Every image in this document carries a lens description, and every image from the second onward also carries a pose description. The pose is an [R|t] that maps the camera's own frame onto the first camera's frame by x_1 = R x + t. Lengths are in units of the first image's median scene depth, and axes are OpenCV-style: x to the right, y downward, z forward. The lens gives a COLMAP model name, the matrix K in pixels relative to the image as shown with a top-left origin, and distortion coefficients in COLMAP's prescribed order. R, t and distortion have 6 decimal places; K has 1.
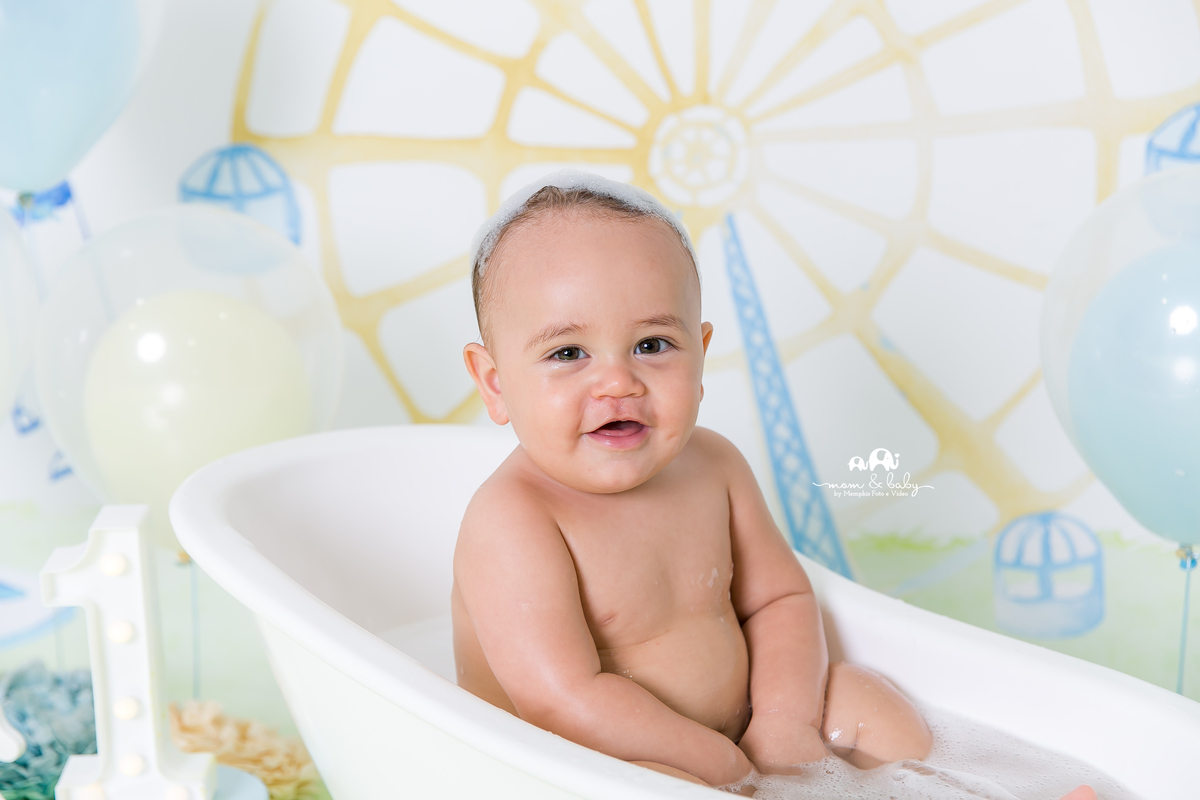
lens RADIAL K [[1737.1, 0, 591.8], [0, 1737.1, 427.0], [0, 0, 1]] dist [0.001727, 0.000000]
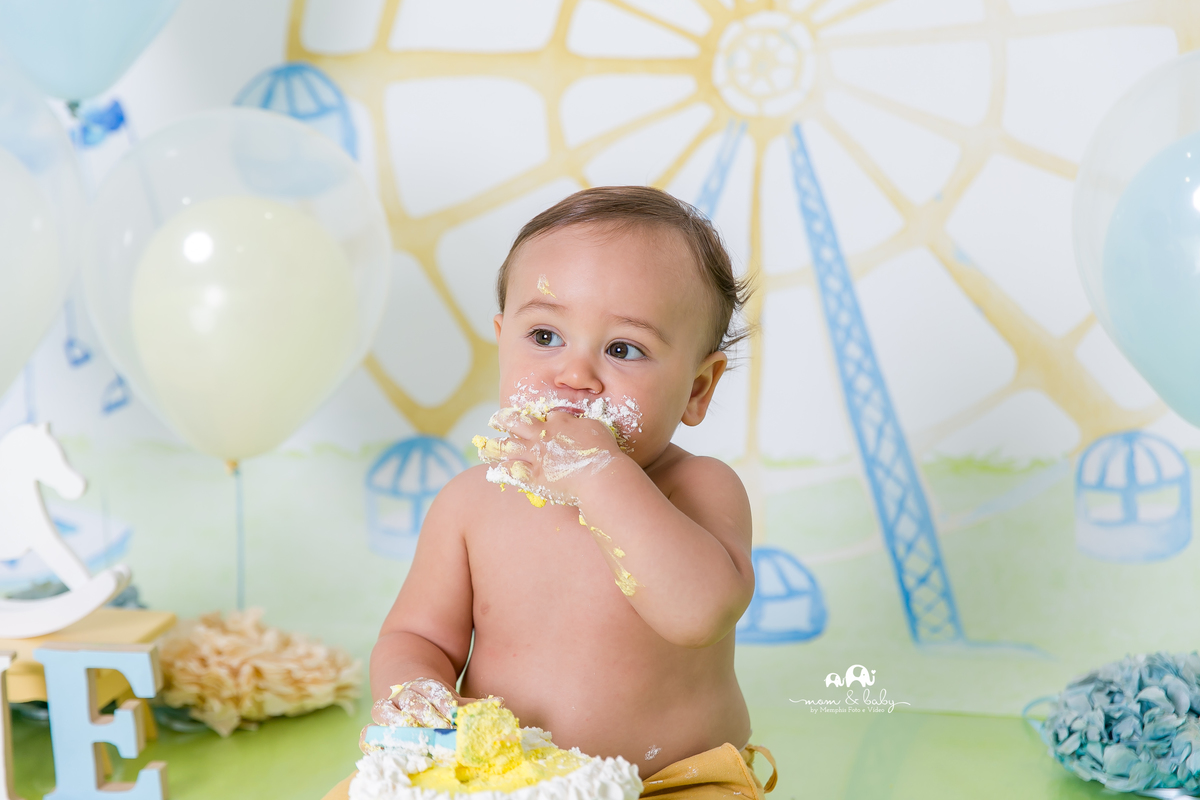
lens RADIAL K [[2143.5, 0, 604.6], [0, 2143.5, 427.4], [0, 0, 1]] dist [0.008478, 0.000000]
pose [[0.996909, -0.004552, -0.078431, 0.065792], [0.003245, 0.999854, -0.016790, 0.064288], [0.078496, 0.016483, 0.996778, -0.184182]]
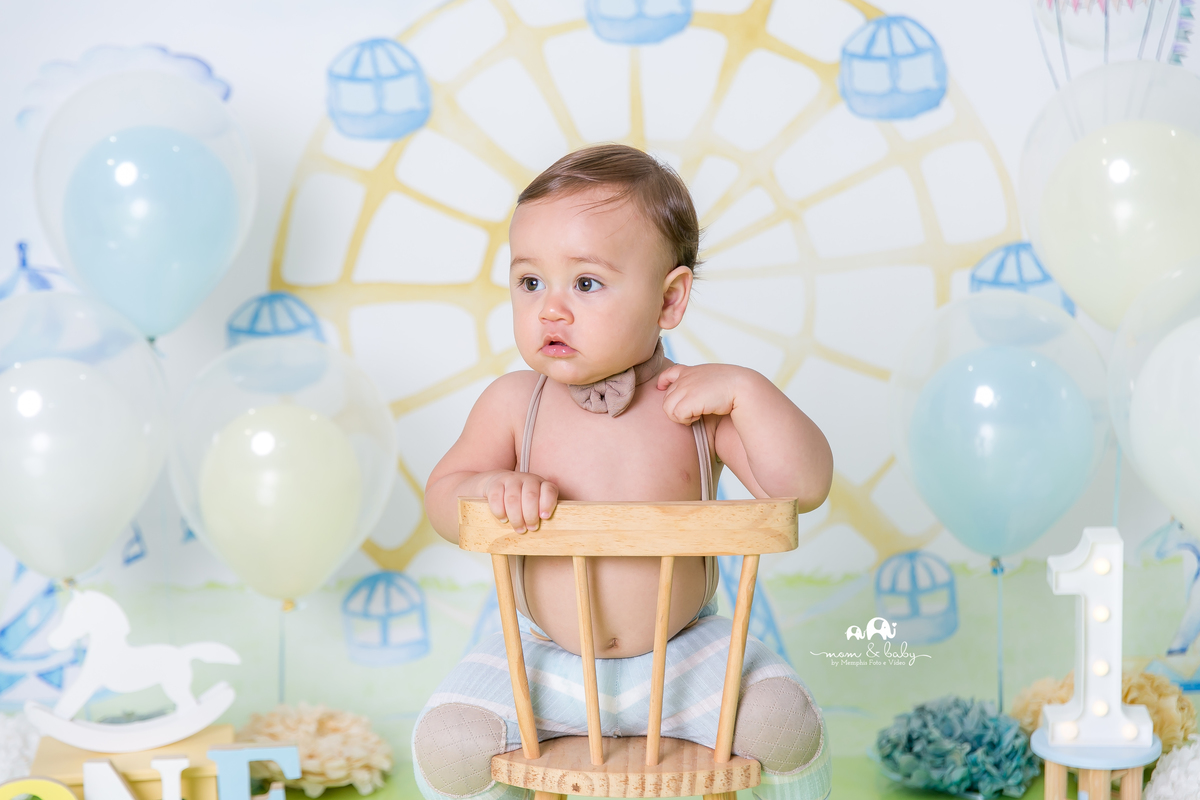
lens RADIAL K [[2090.1, 0, 594.4], [0, 2090.1, 415.2], [0, 0, 1]] dist [0.020741, 0.000000]
pose [[0.994234, -0.037135, 0.100596, -0.135154], [0.042459, 0.997780, -0.051312, 0.016521], [-0.098468, 0.055287, 0.993603, -0.563584]]
